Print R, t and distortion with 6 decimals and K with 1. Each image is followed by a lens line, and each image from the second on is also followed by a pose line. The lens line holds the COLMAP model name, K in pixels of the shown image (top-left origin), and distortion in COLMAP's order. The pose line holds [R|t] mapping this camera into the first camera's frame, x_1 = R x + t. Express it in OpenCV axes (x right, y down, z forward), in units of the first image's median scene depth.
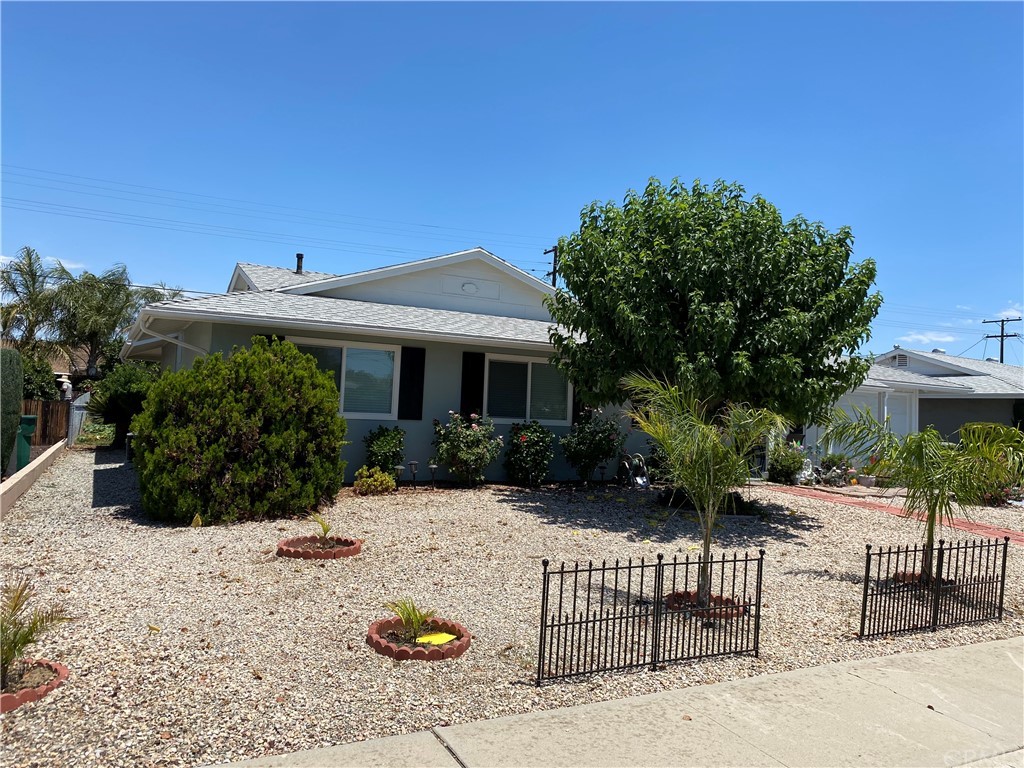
lens RADIAL K [[781.4, 0, 512.0], [0, 781.4, 384.0], [0, 0, 1]] dist [0.197326, -0.250165]
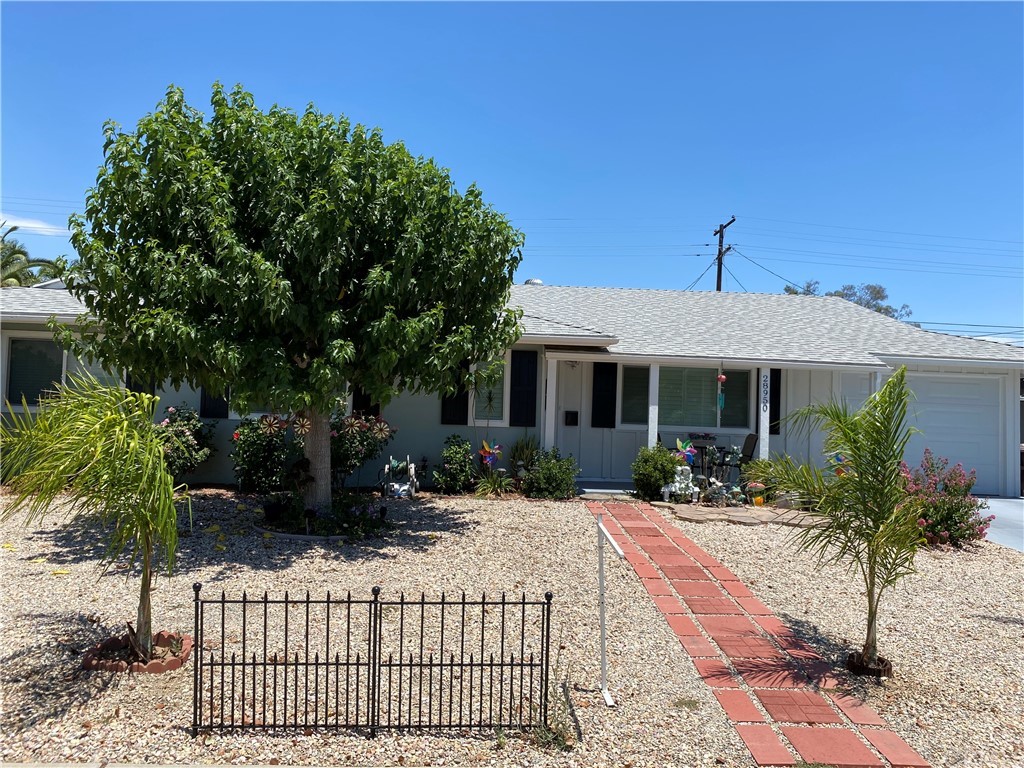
lens RADIAL K [[781.4, 0, 512.0], [0, 781.4, 384.0], [0, 0, 1]] dist [0.197326, -0.250165]
pose [[0.887722, -0.035136, -0.459038, 0.709032], [0.026809, 0.999337, -0.024648, 0.044223], [0.459600, 0.009574, 0.888075, 0.396470]]
